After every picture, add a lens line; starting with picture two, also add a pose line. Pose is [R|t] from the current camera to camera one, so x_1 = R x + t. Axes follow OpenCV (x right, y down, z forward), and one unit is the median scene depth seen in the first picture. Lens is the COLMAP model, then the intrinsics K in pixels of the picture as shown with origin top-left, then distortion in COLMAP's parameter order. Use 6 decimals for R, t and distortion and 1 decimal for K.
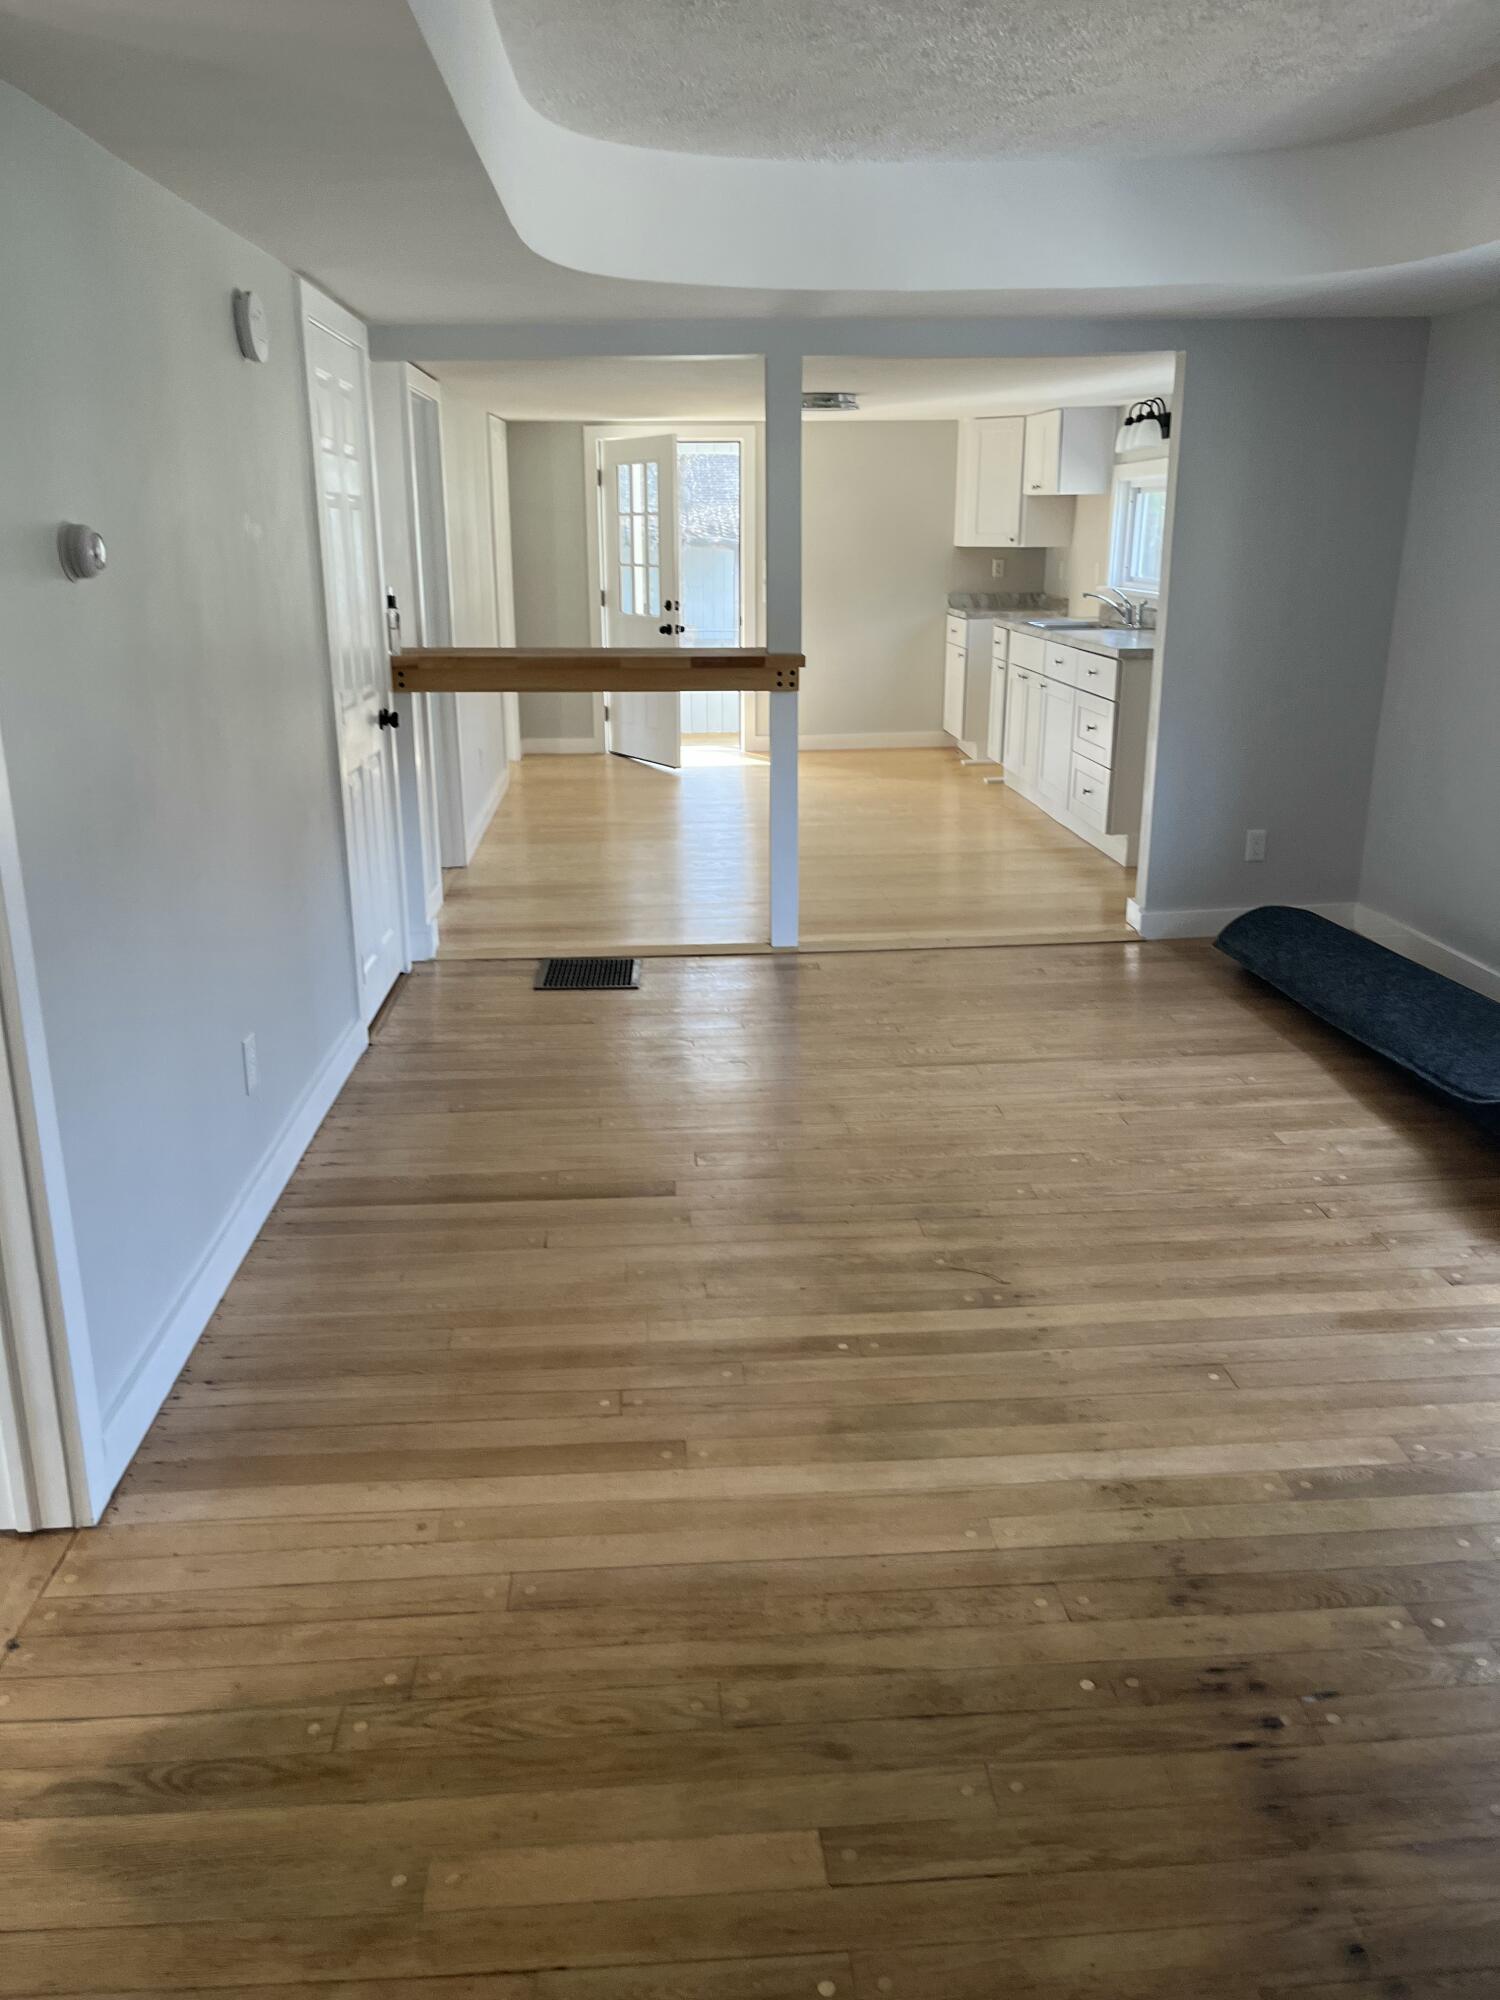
lens RADIAL K [[1514.8, 0, 749.8], [0, 1514.8, 996.7], [0, 0, 1]] dist [0.068088, -0.098627]
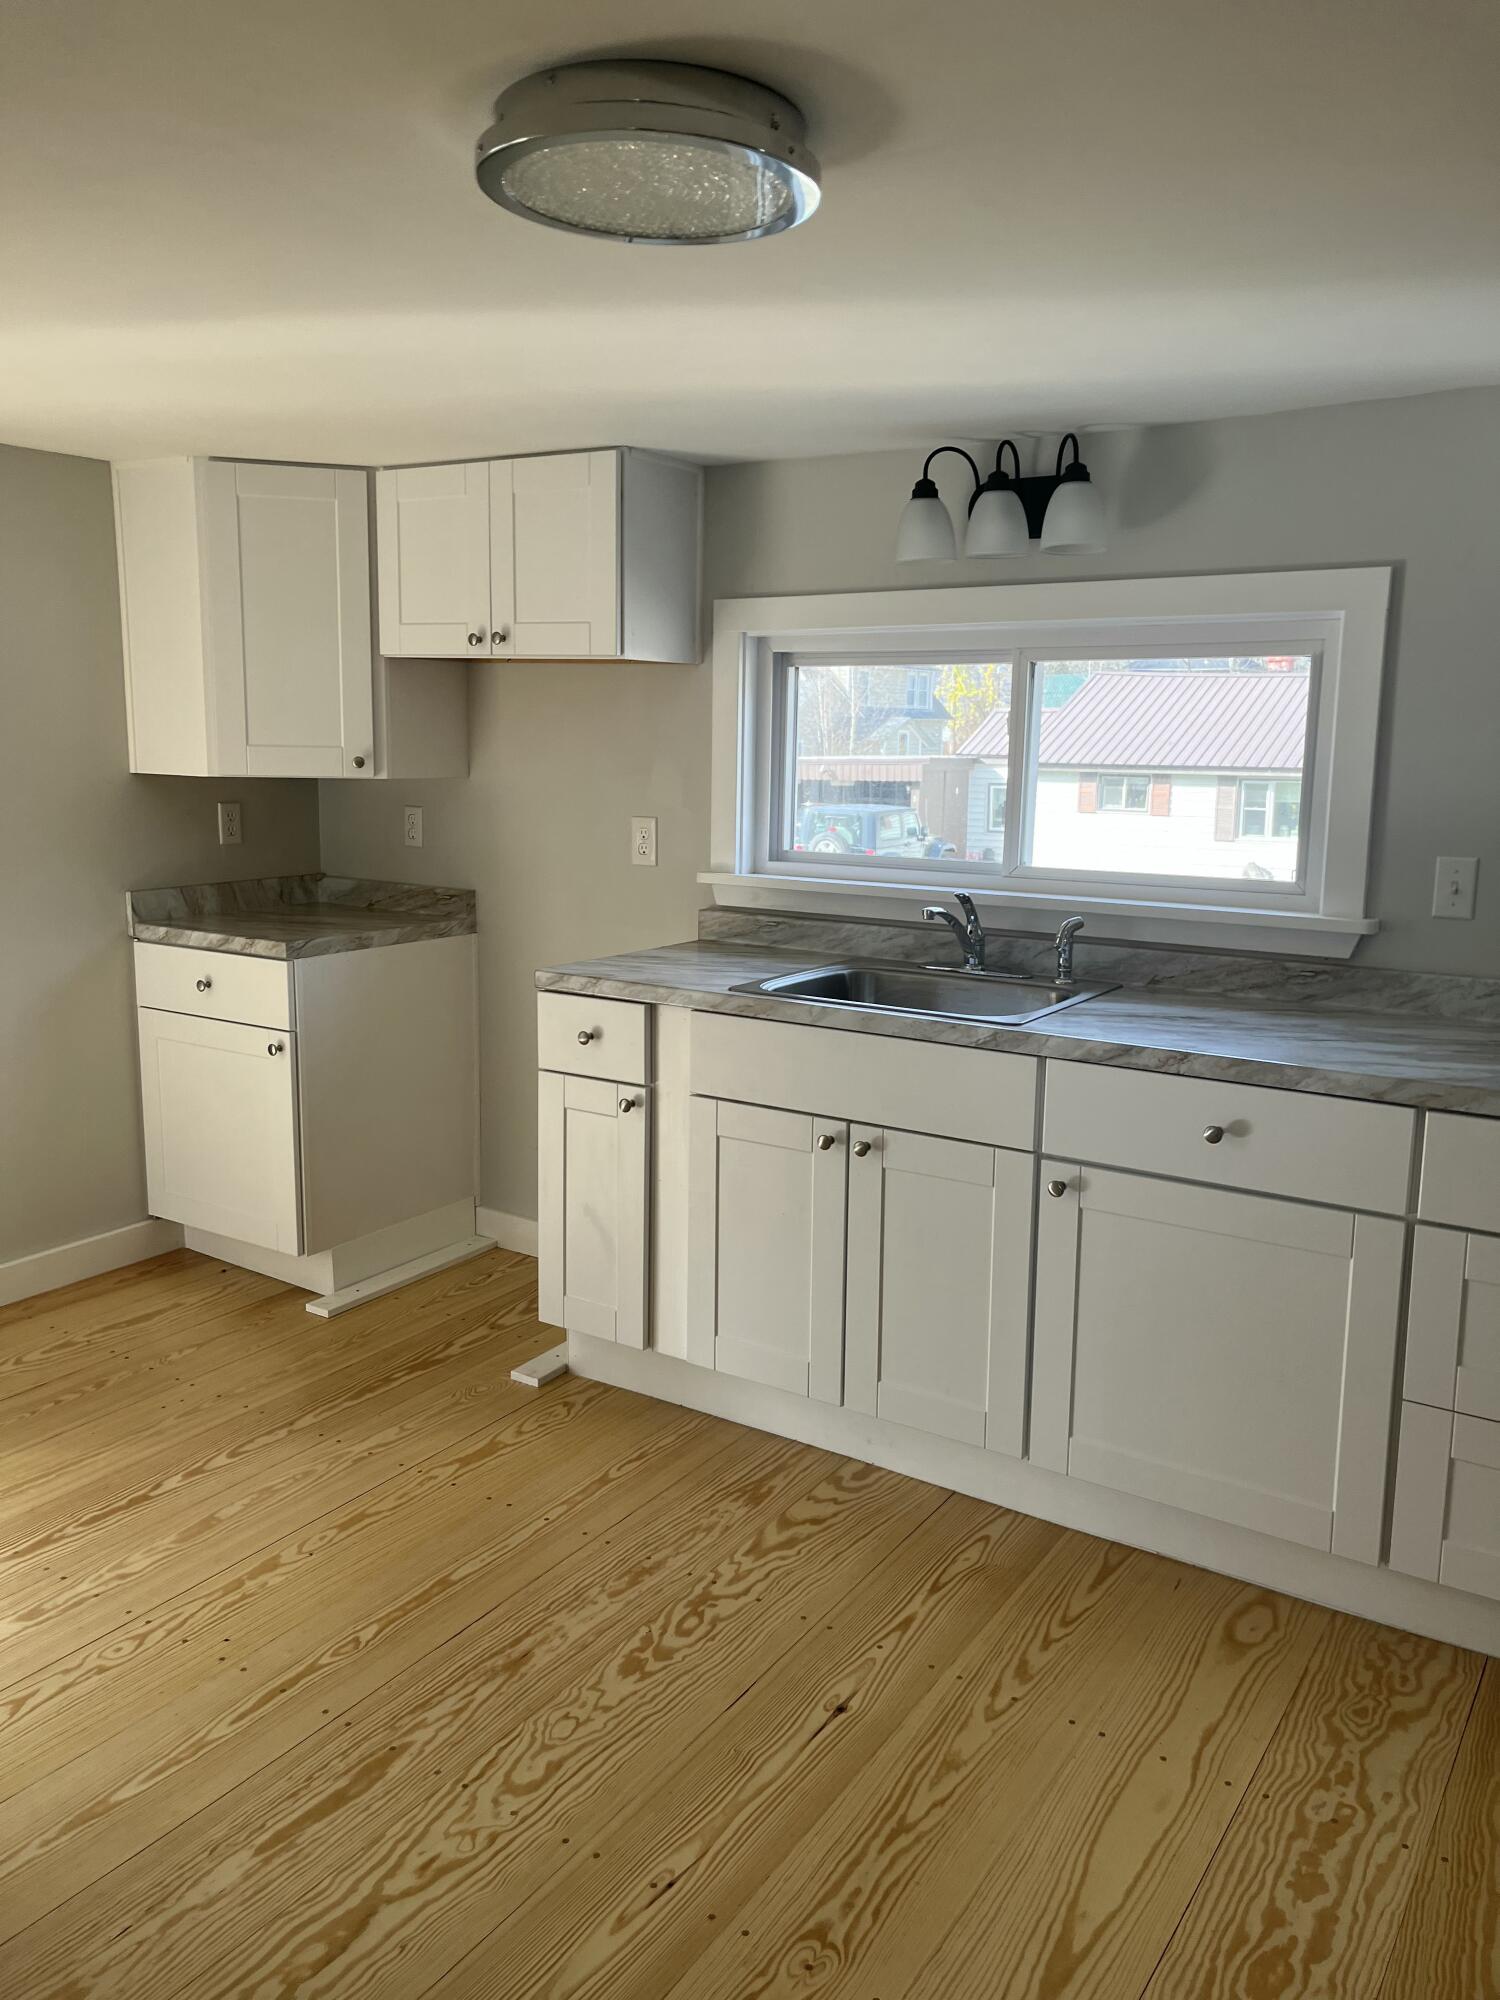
lens RADIAL K [[1514.8, 0, 765.6], [0, 1514.8, 998.2], [0, 0, 1]] dist [0.068088, -0.098627]
pose [[0.599206, -0.131070, 0.789793, -0.267114], [0.222222, 0.974972, -0.006796, -0.611793], [-0.769136, 0.179582, 0.613335, 1.962713]]
